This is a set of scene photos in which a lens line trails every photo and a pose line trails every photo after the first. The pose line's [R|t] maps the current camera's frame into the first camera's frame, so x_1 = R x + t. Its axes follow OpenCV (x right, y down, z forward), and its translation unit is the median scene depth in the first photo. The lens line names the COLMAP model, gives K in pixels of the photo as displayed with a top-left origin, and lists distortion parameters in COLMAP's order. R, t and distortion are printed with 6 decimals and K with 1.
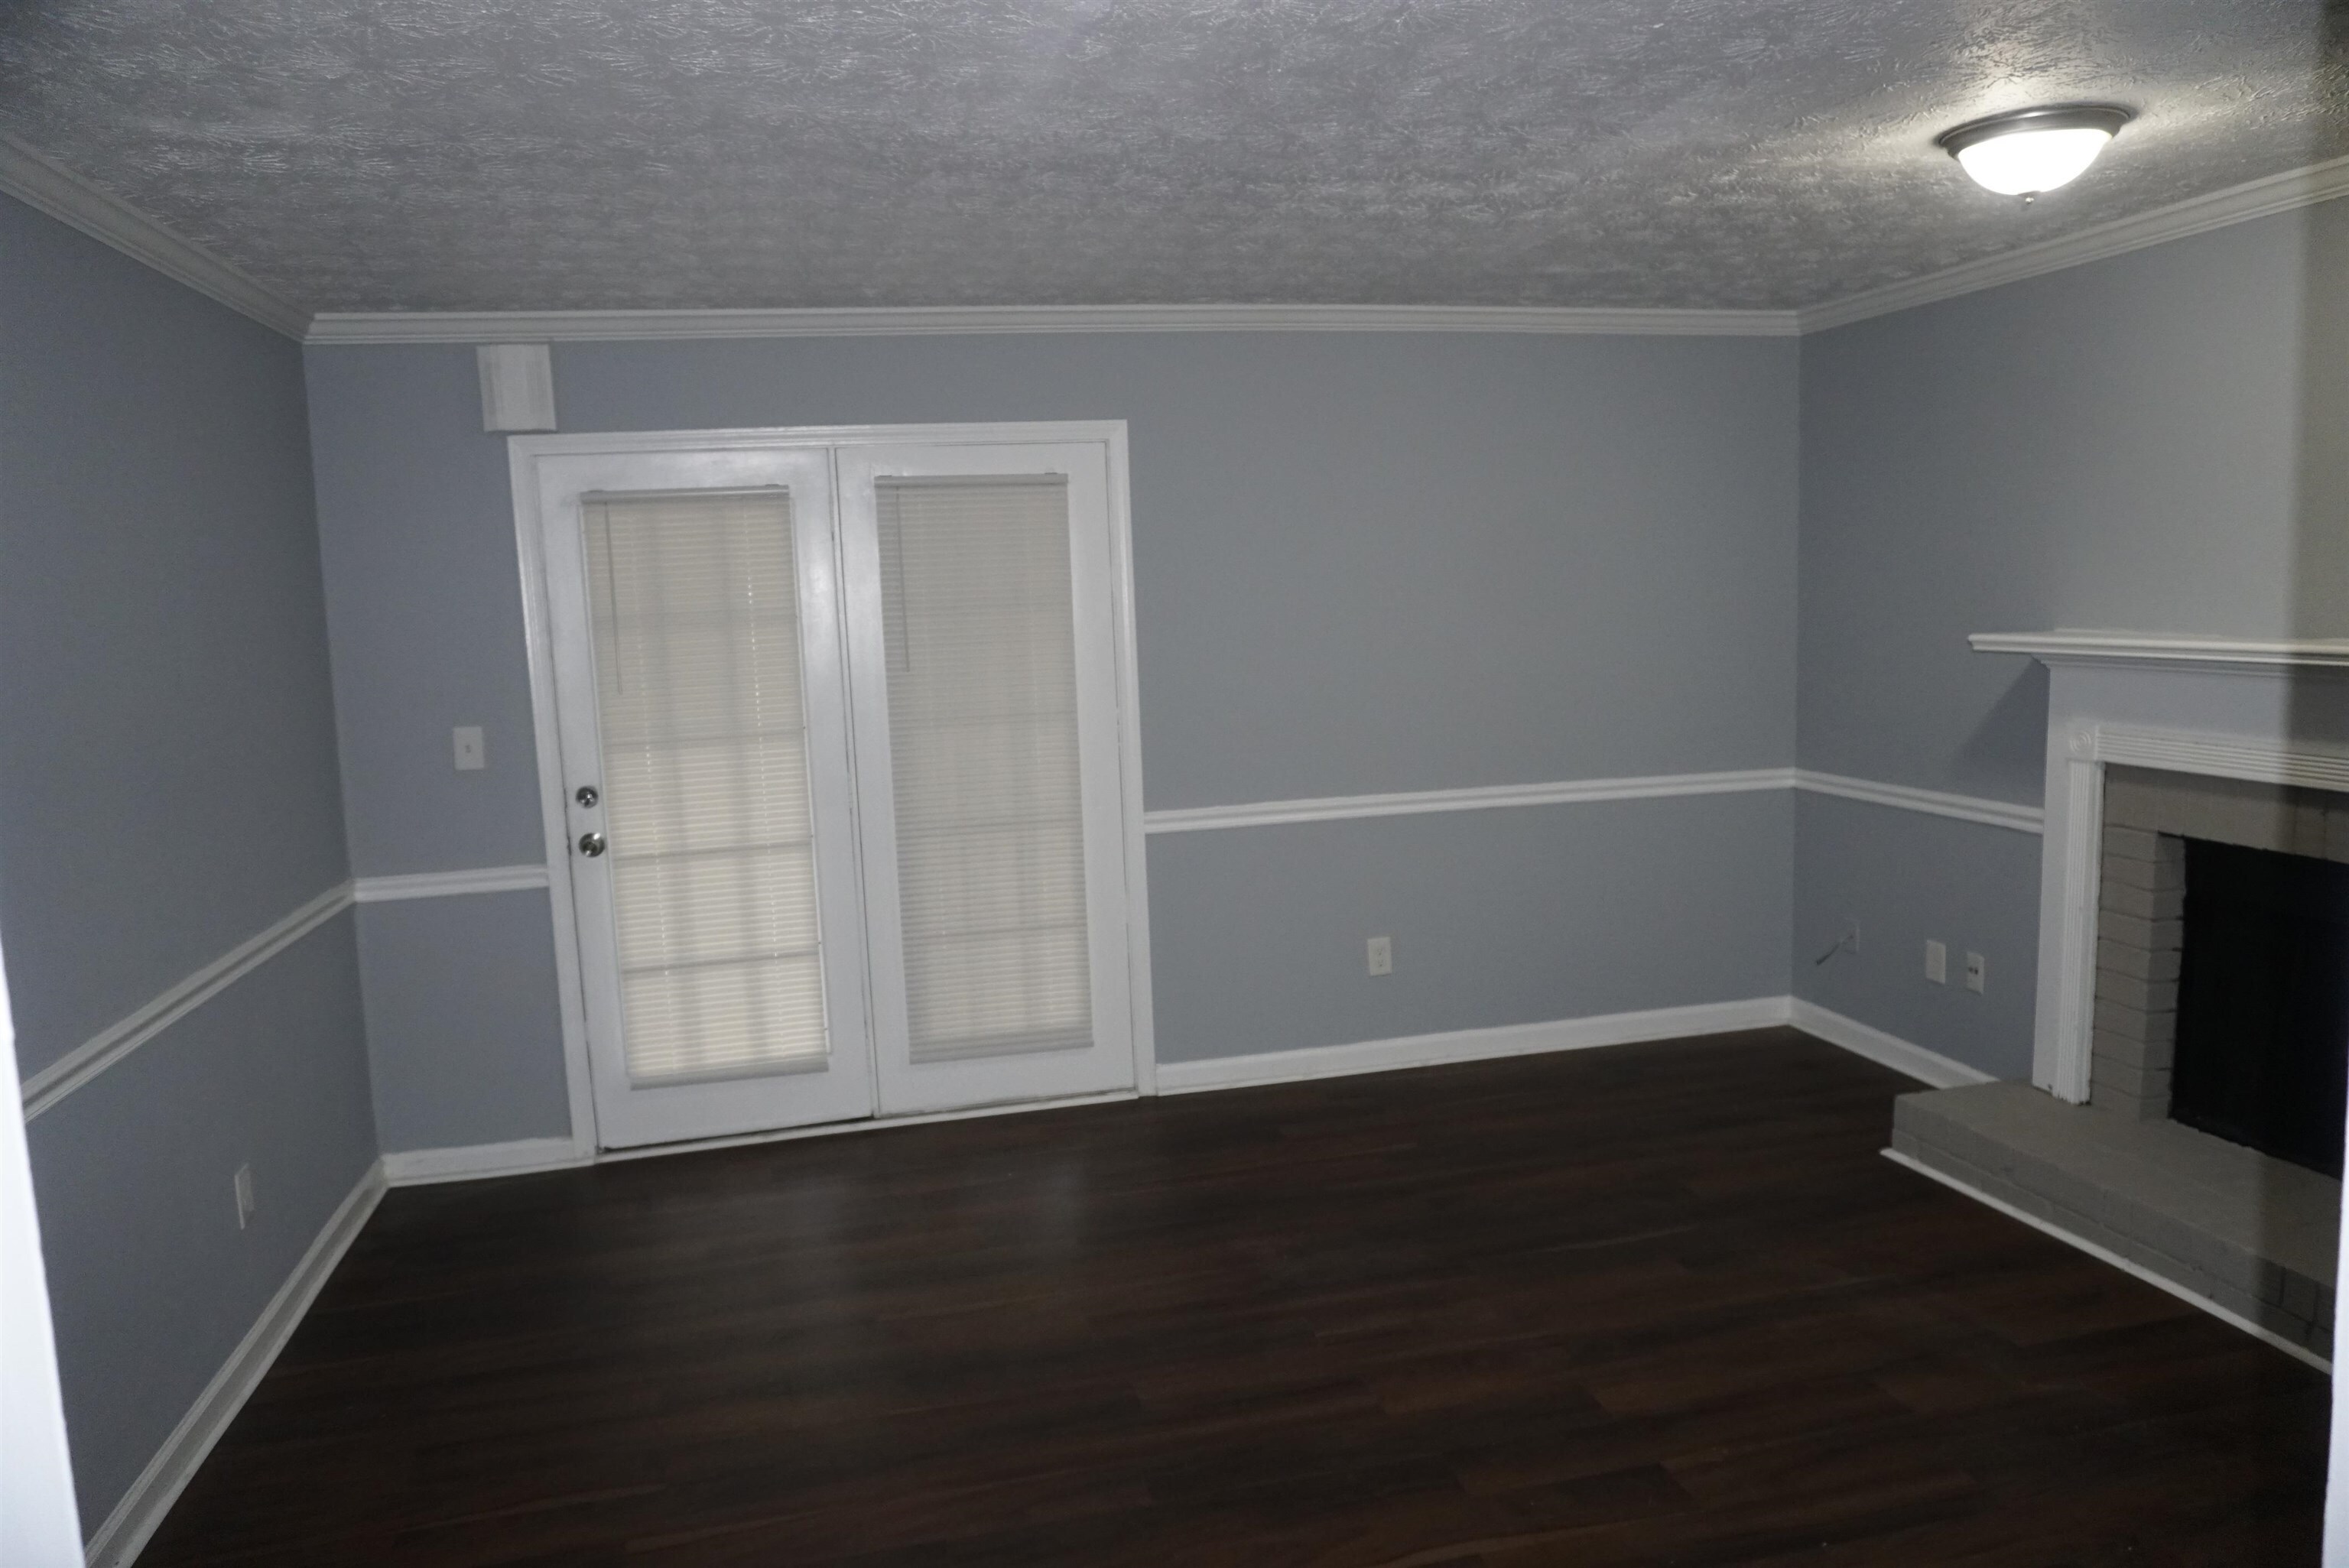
lens RADIAL K [[1571.4, 0, 1160.5], [0, 1571.4, 780.4], [0, 0, 1]] dist [-0.052019, 0.040383]
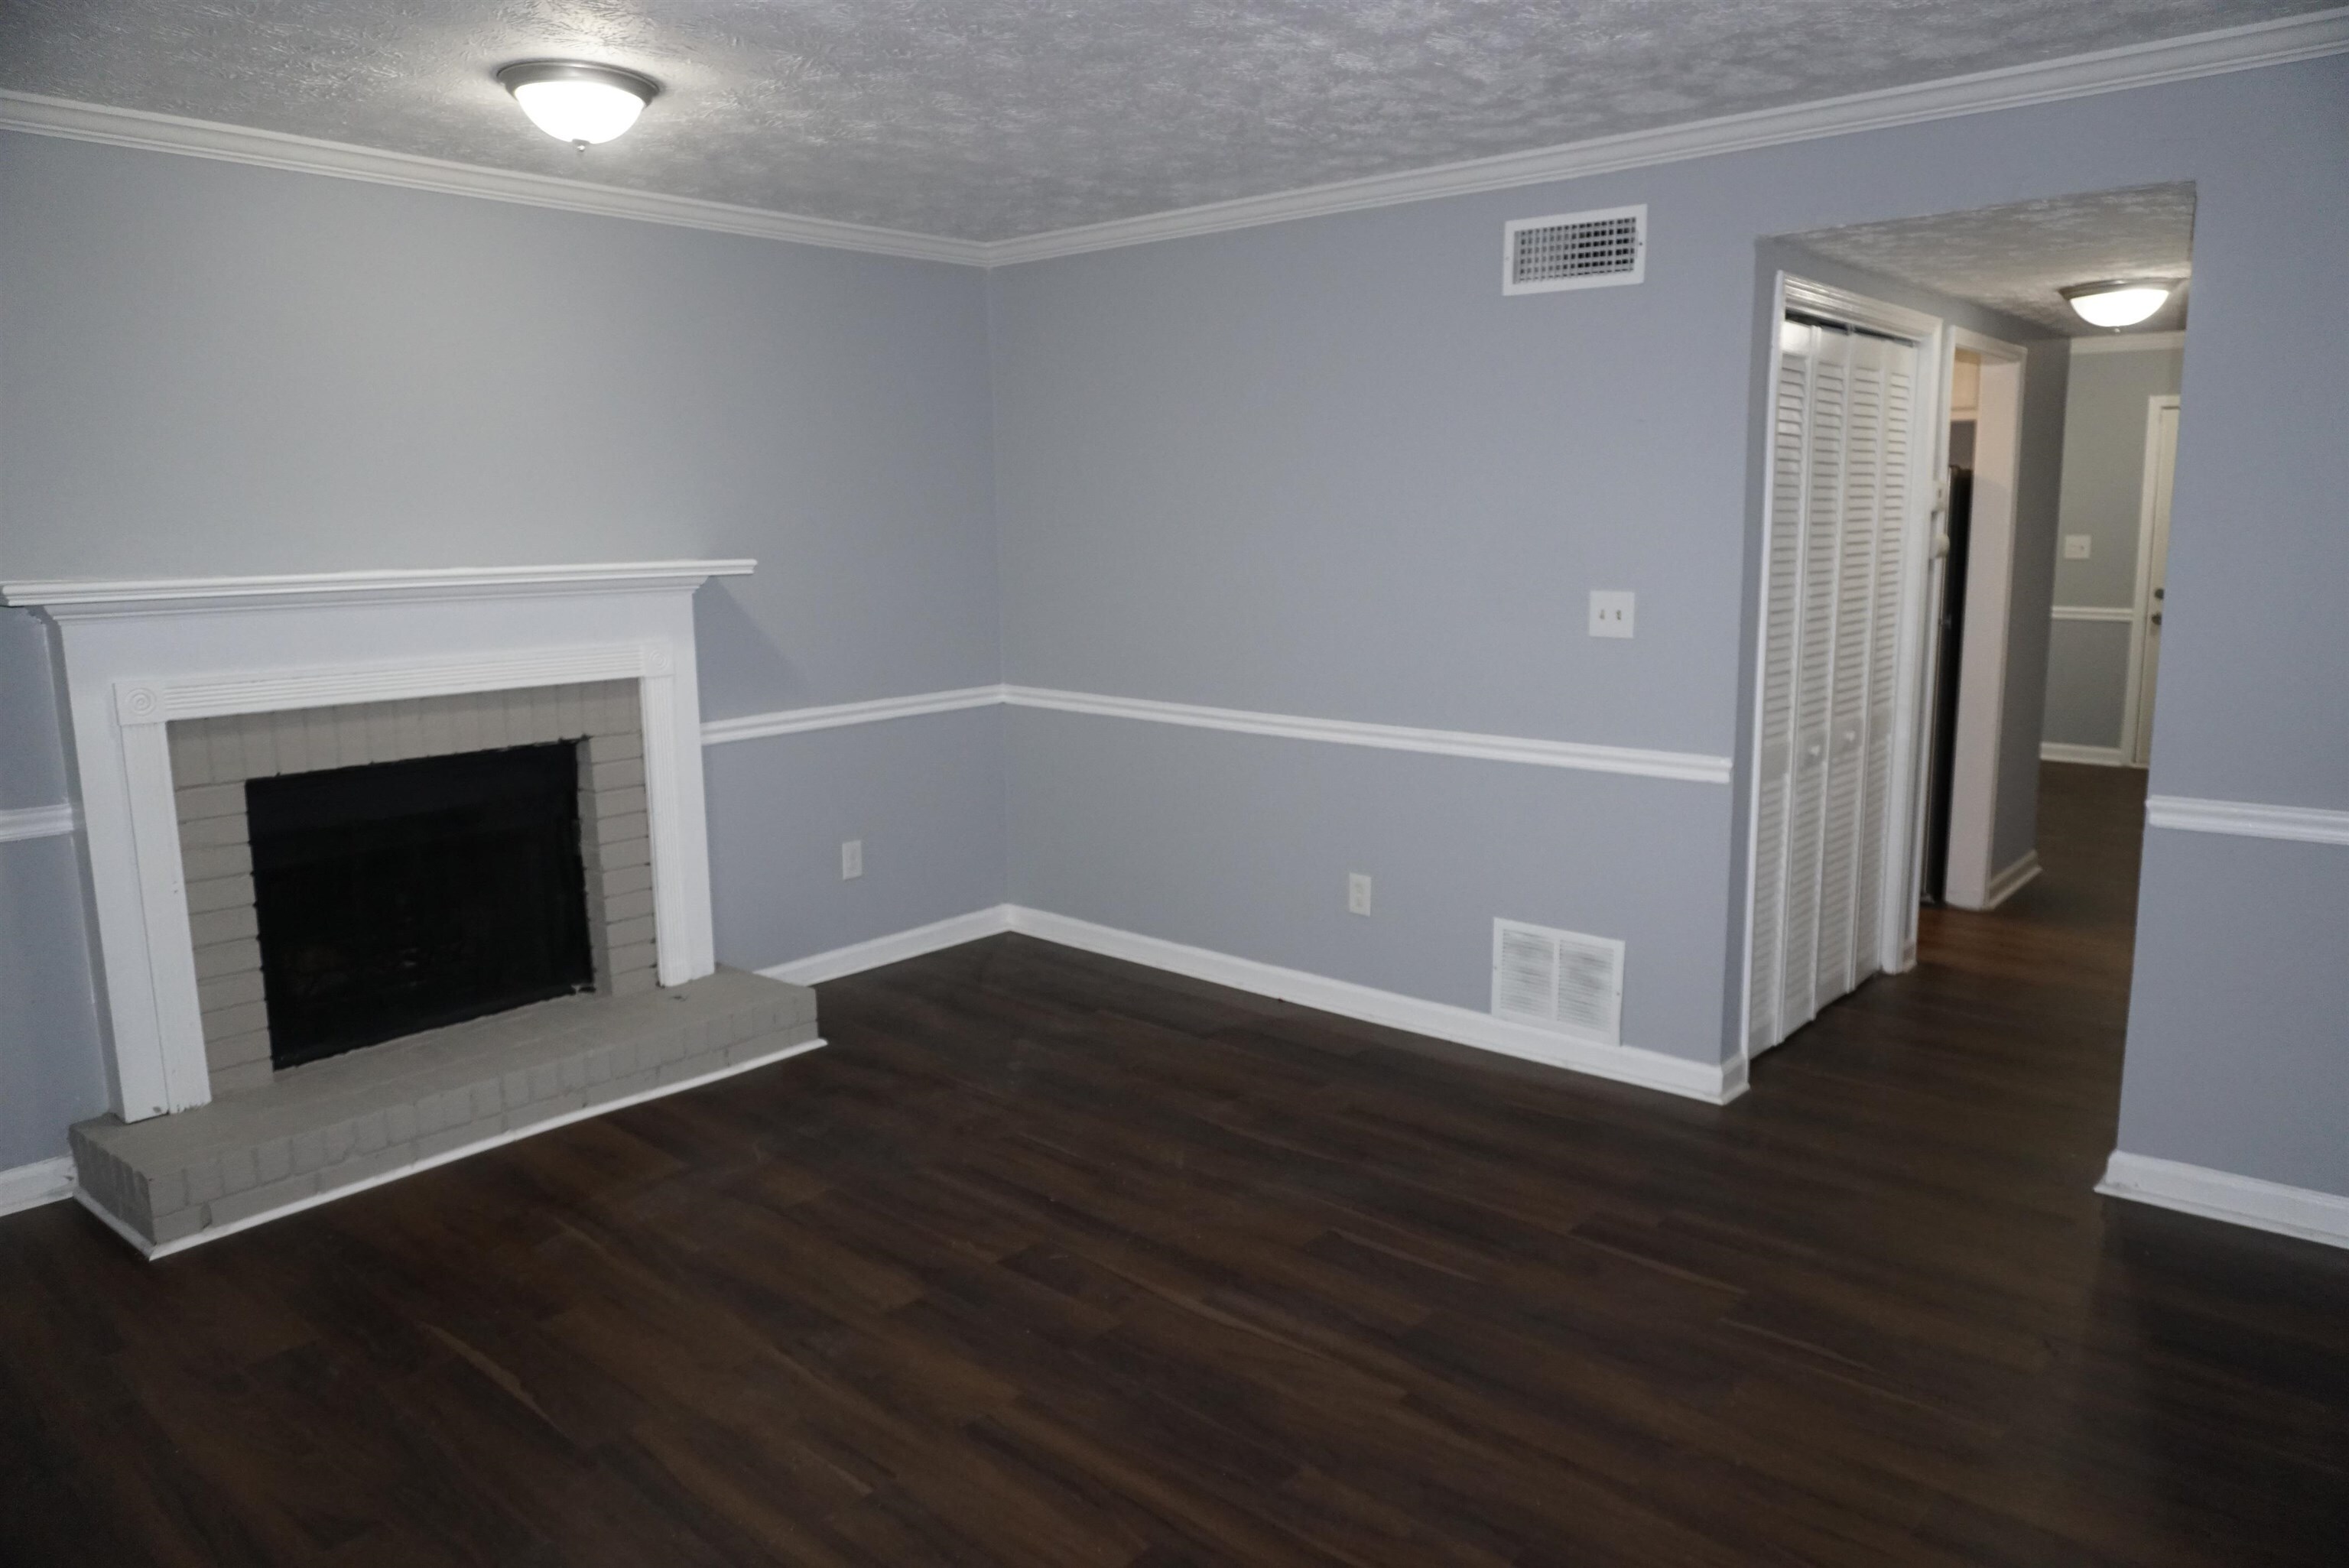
lens RADIAL K [[1594.4, 0, 1174.6], [0, 1594.4, 786.9], [0, 0, 1]] dist [0.001054, 0.002104]
pose [[-0.573924, -0.091530, 0.813778, -0.411554], [0.139620, 0.968247, 0.207372, -0.072833], [-0.806919, 0.232635, -0.542921, 0.893838]]
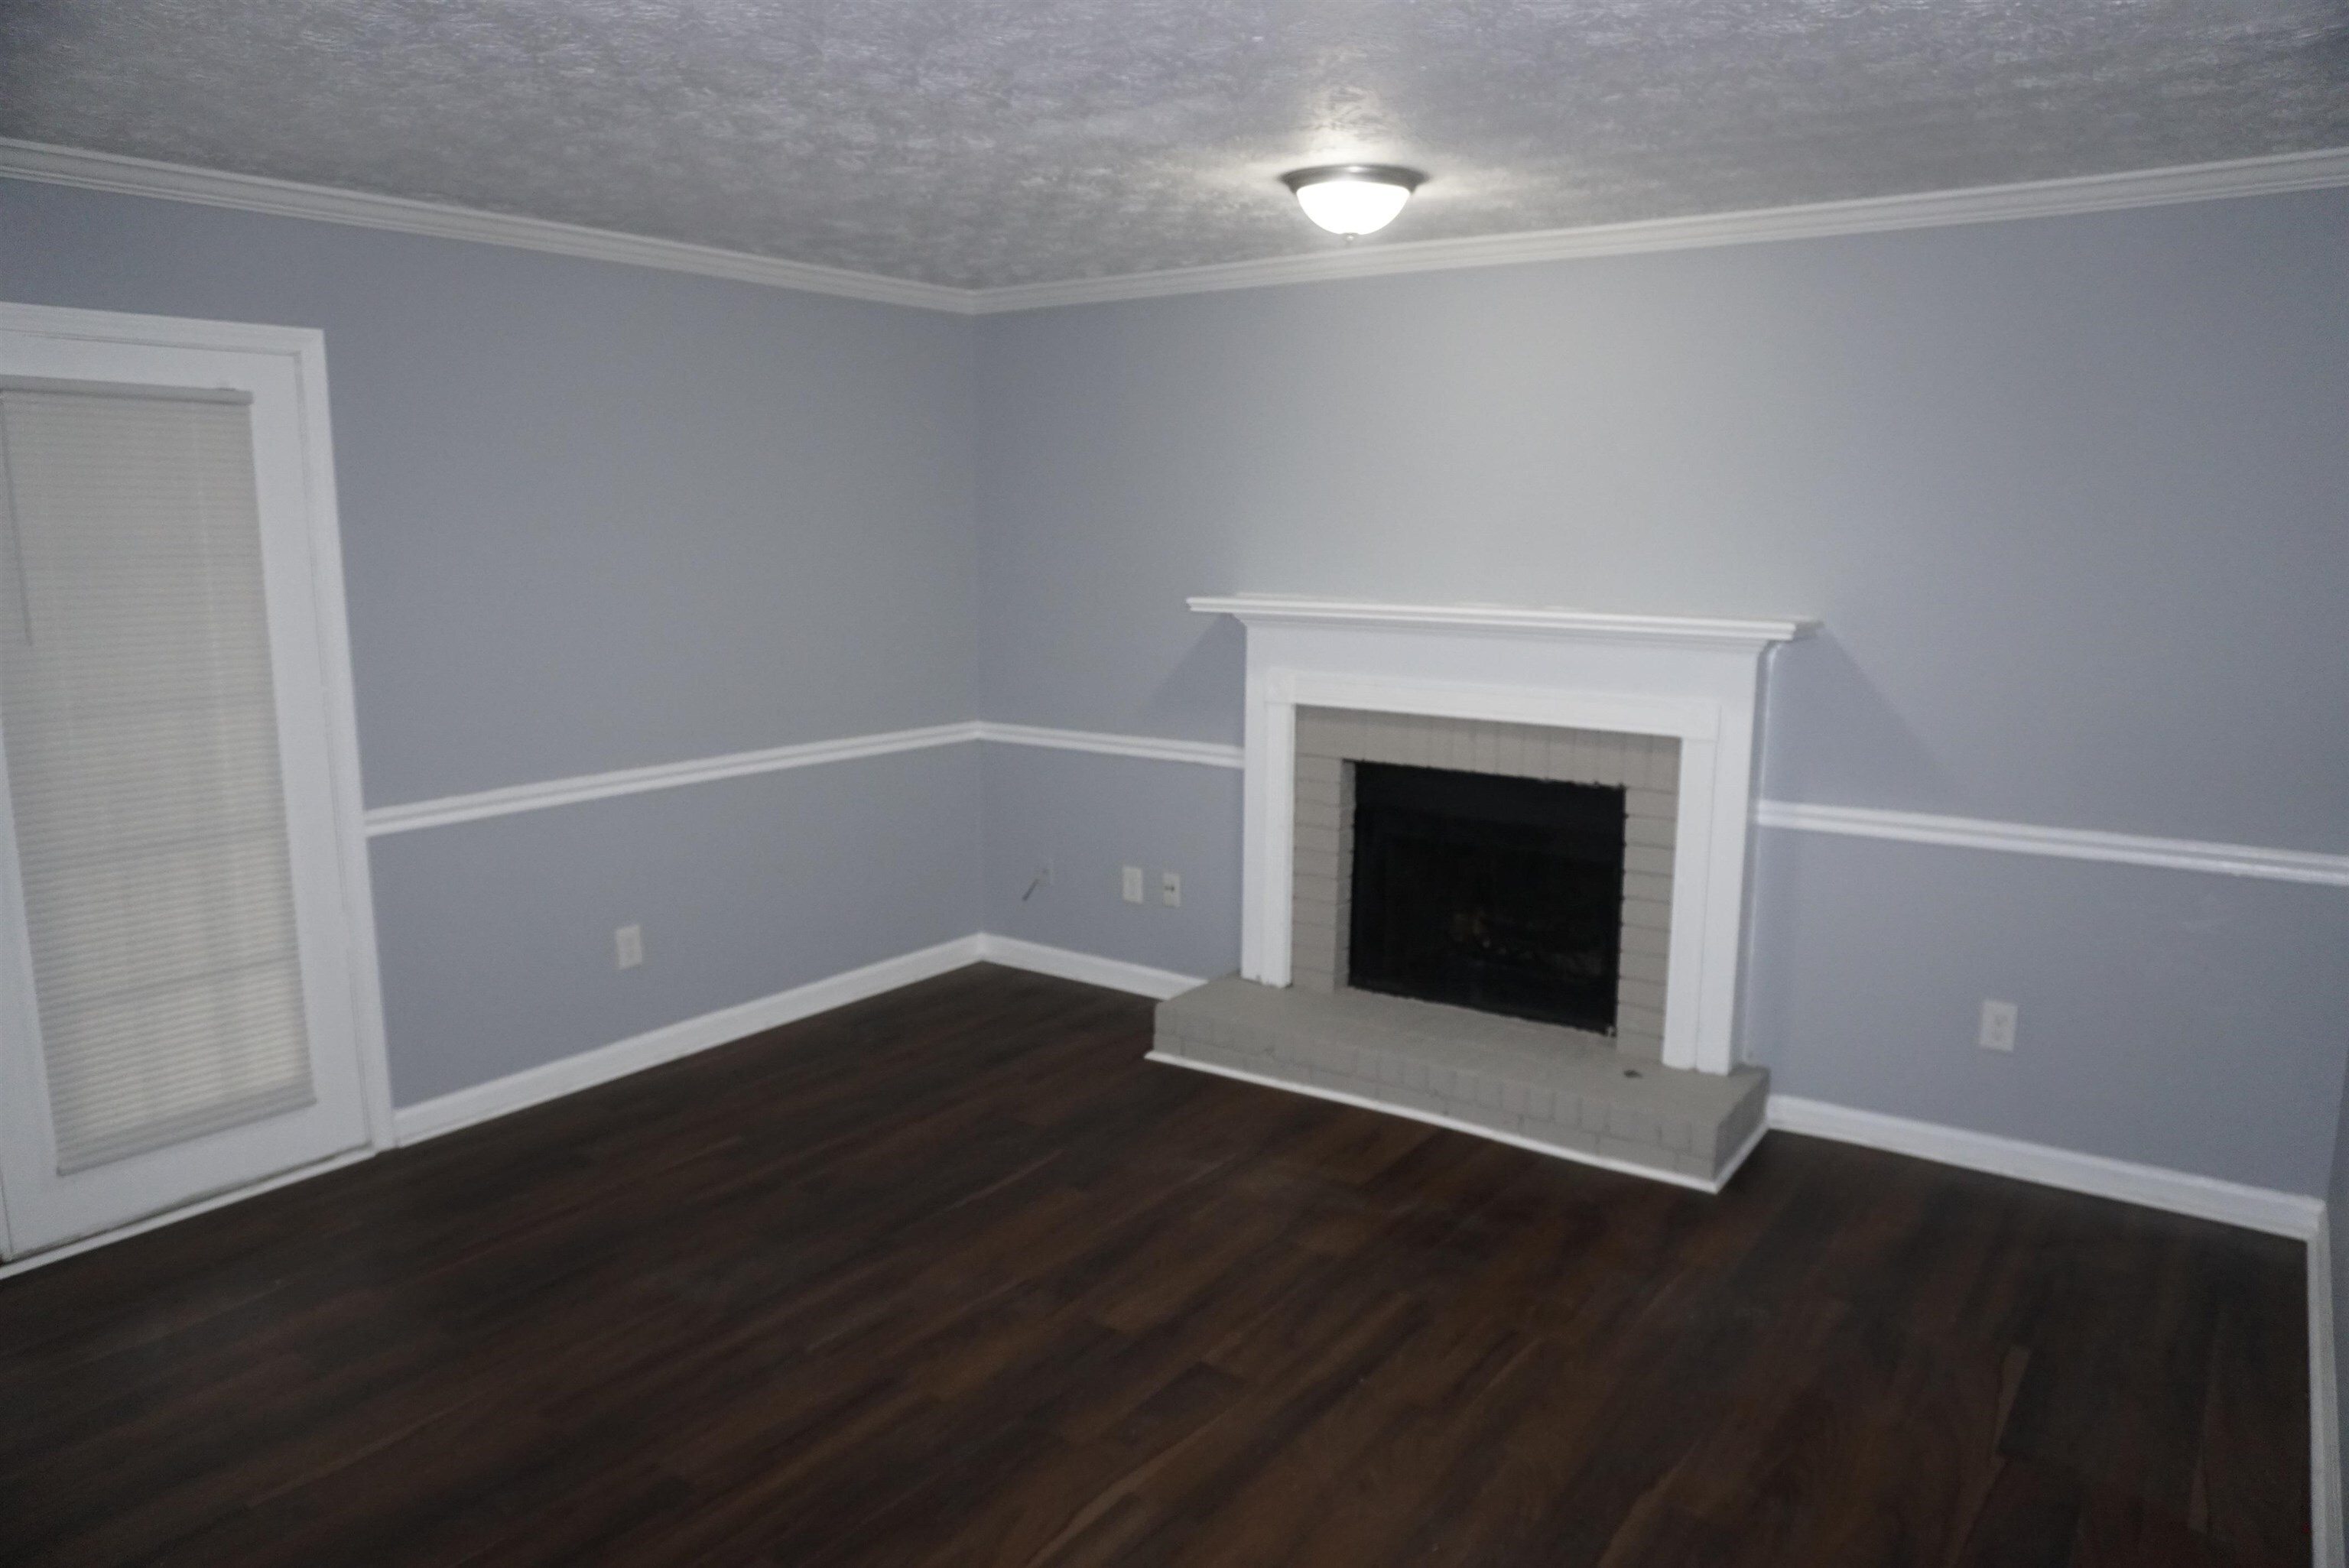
lens RADIAL K [[1581.7, 0, 1168.8], [0, 1581.7, 779.3], [0, 0, 1]] dist [-0.046708, 0.040772]
pose [[0.756773, -0.069432, 0.649980, -0.240002], [0.051127, 0.997584, 0.047037, -0.014511], [-0.651675, -0.002365, 0.758494, 0.106358]]
